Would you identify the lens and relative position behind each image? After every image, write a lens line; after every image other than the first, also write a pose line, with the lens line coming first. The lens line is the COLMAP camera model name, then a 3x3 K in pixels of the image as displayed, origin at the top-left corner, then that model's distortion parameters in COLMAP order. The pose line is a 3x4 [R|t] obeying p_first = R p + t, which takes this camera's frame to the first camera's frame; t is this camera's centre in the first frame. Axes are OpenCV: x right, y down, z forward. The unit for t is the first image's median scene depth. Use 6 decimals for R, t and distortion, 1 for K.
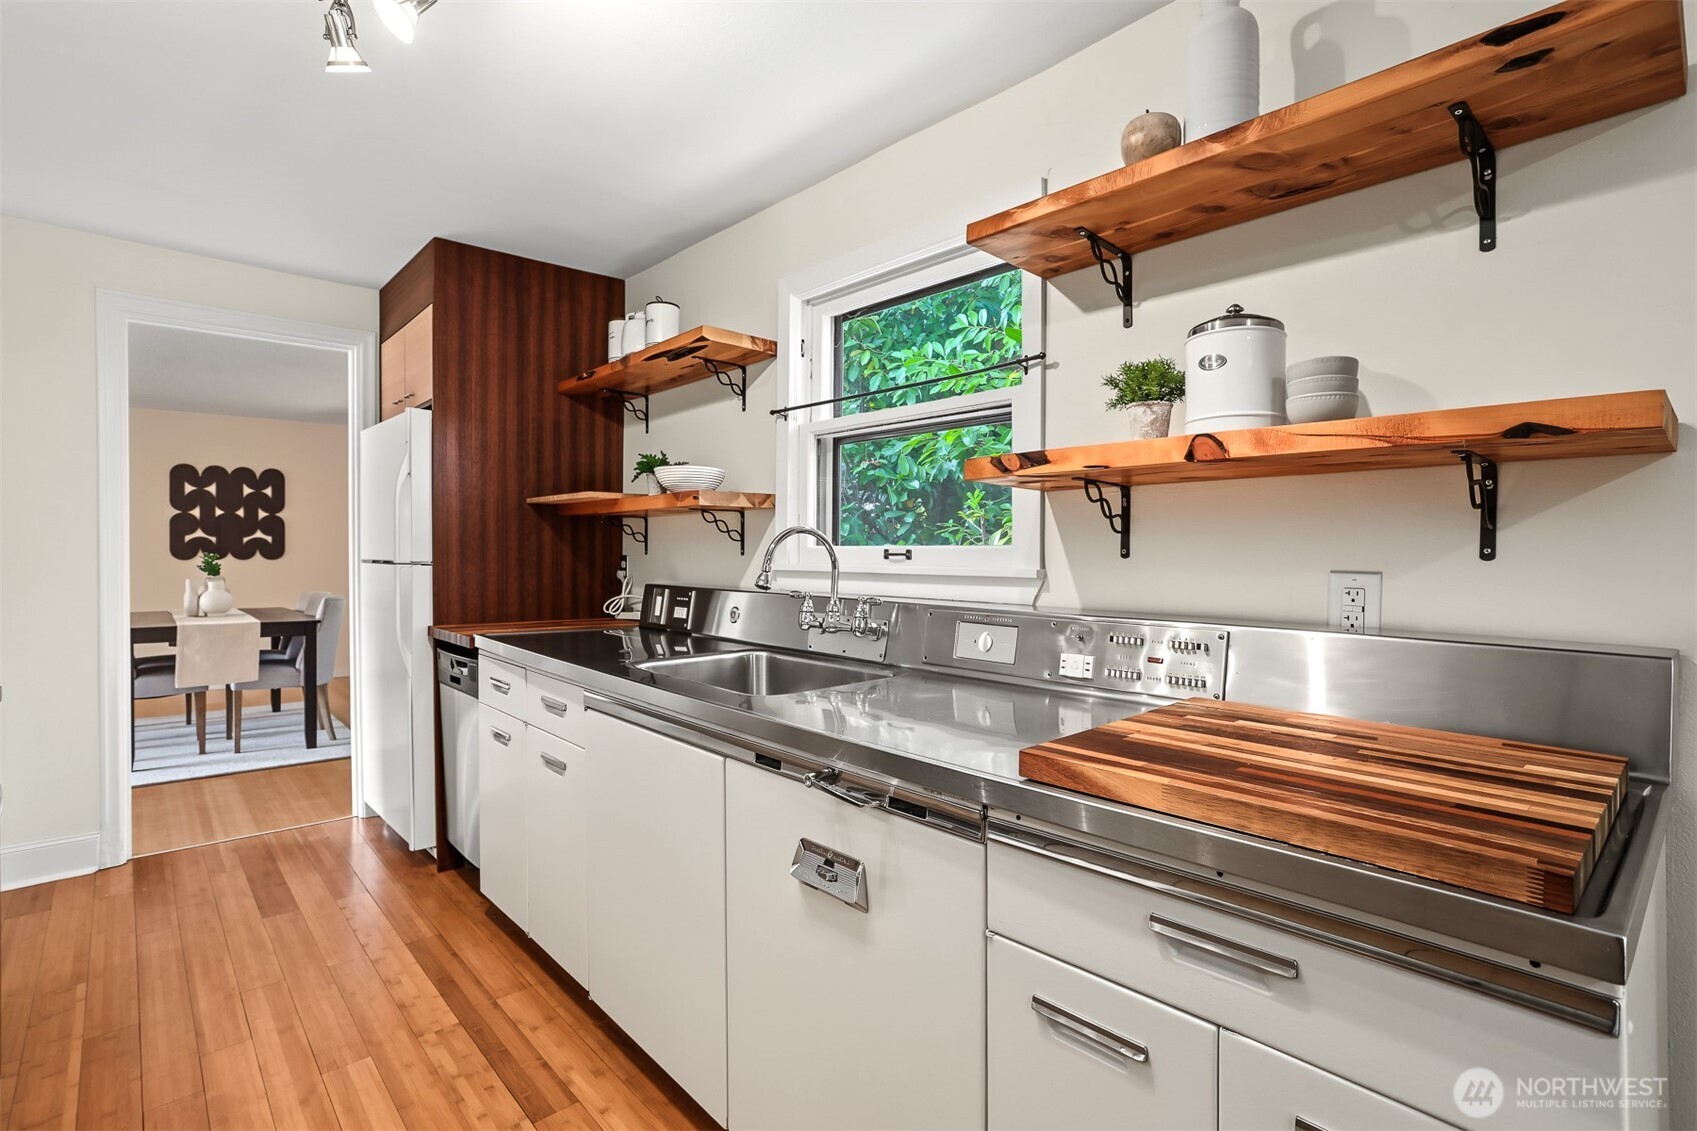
lens RADIAL K [[820.0, 0, 850.6], [0, 820.0, 558.6], [0, 0, 1]] dist [-0.063477, 0.034028]
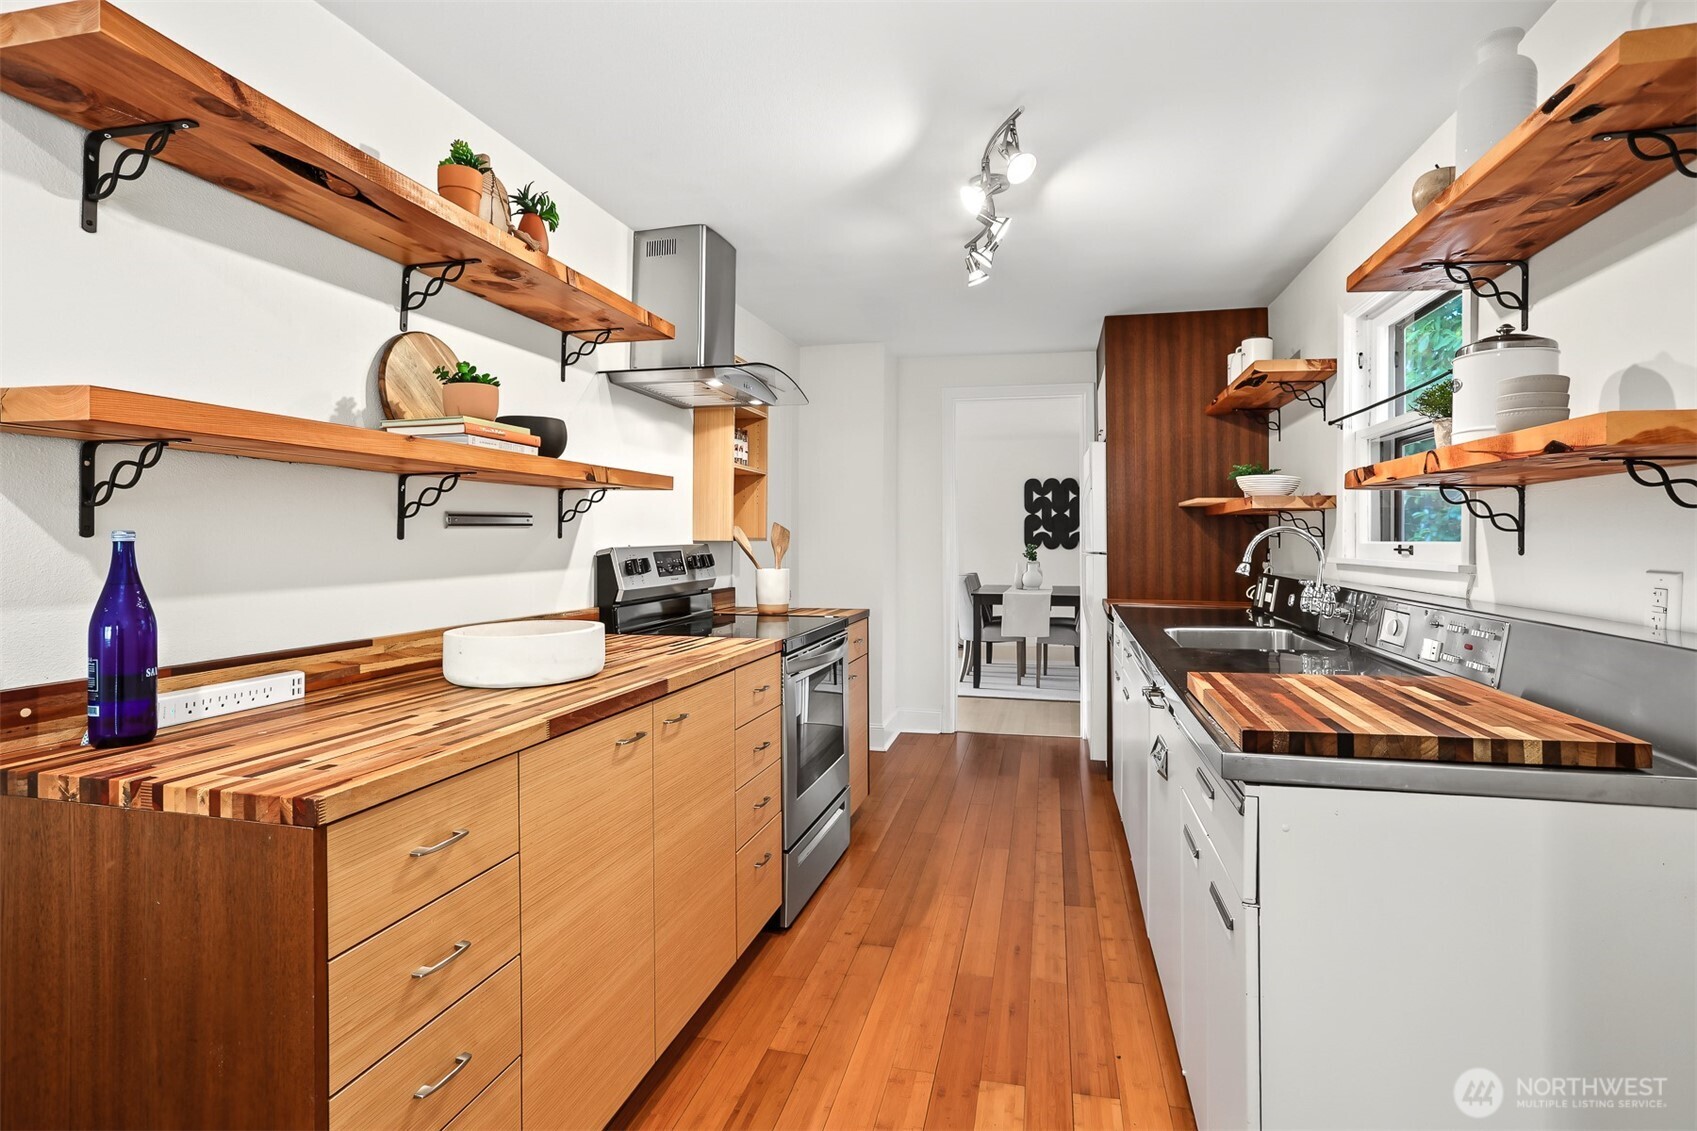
lens RADIAL K [[843.2, 0, 850.3], [0, 843.2, 544.7], [0, 0, 1]] dist [0.000174, -0.000027]
pose [[0.566991, 0.003538, -0.823716, 0.408923], [-0.008259, 0.999965, -0.001390, -0.002926], [0.823683, 0.007591, 0.567000, -0.171285]]
